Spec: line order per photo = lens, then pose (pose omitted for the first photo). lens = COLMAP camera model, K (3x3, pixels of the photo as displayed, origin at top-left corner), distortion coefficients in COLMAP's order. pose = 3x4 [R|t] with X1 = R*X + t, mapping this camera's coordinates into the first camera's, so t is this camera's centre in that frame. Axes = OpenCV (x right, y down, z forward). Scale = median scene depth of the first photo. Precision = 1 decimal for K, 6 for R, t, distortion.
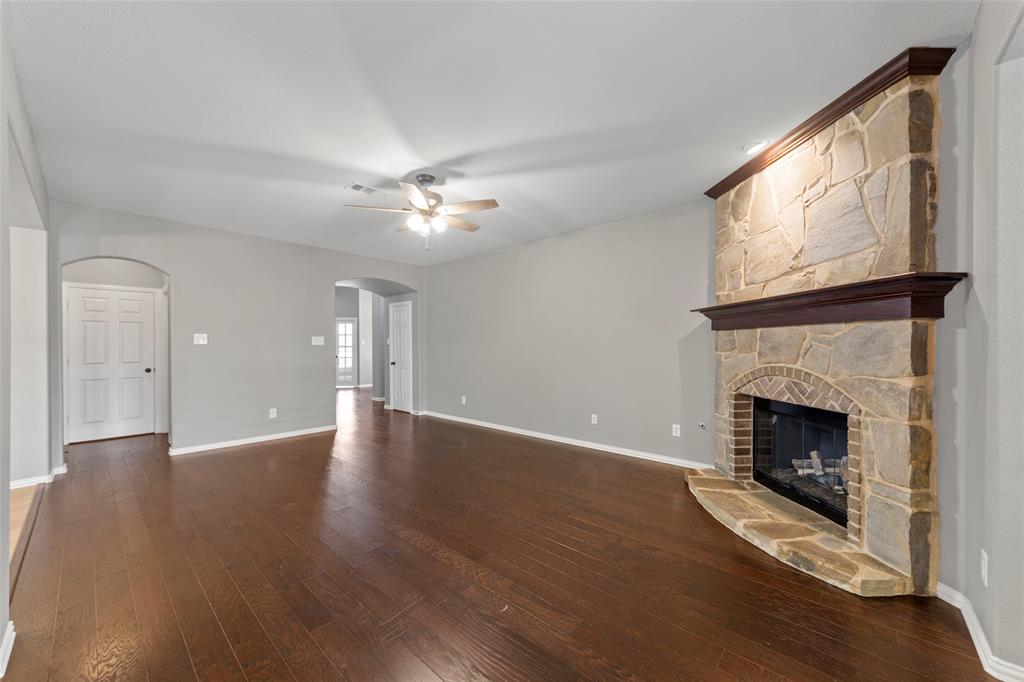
lens RADIAL K [[384.1, 0, 514.5], [0, 384.1, 345.1], [0, 0, 1]] dist [-0.002109, 0.000044]
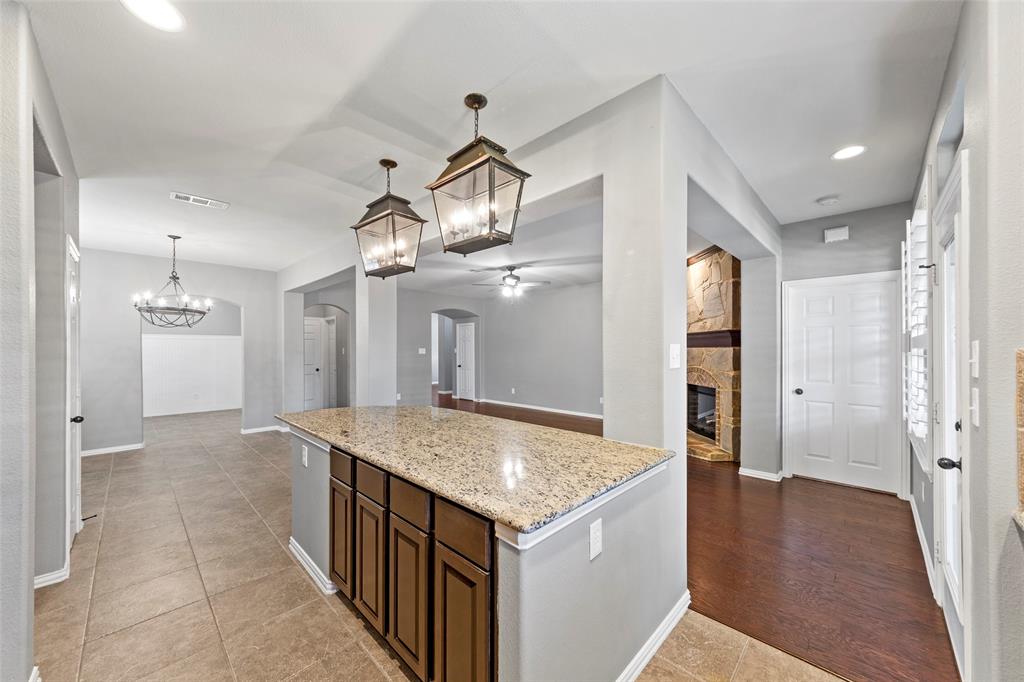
lens RADIAL K [[370.1, 0, 511.2], [0, 370.1, 346.9], [0, 0, 1]] dist [0.006763, -0.000026]
pose [[0.999107, 0.001420, -0.042226, -0.187209], [-0.001778, 0.999963, -0.008447, -0.034203], [0.042212, 0.008515, 0.999072, -0.997197]]
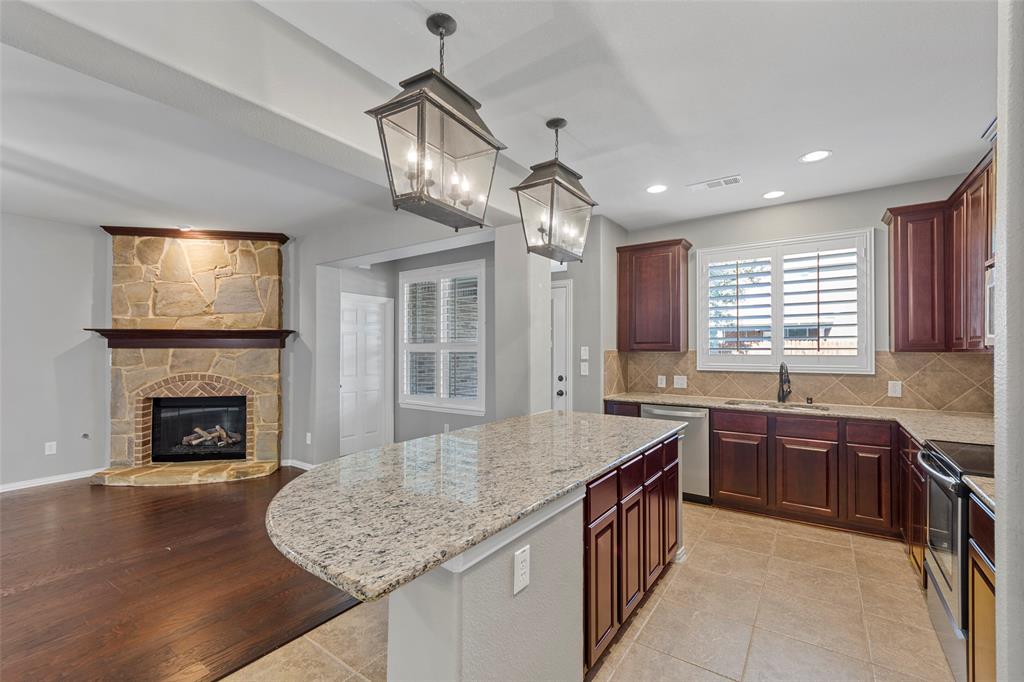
lens RADIAL K [[429.7, 0, 514.2], [0, 429.7, 346.5], [0, 0, 1]] dist [0.001022, 0.000087]
pose [[-0.103862, 0.008456, 0.994556, -1.181804], [0.003302, 0.999961, -0.008157, -0.037269], [-0.994586, 0.002437, -0.103885, -0.097269]]
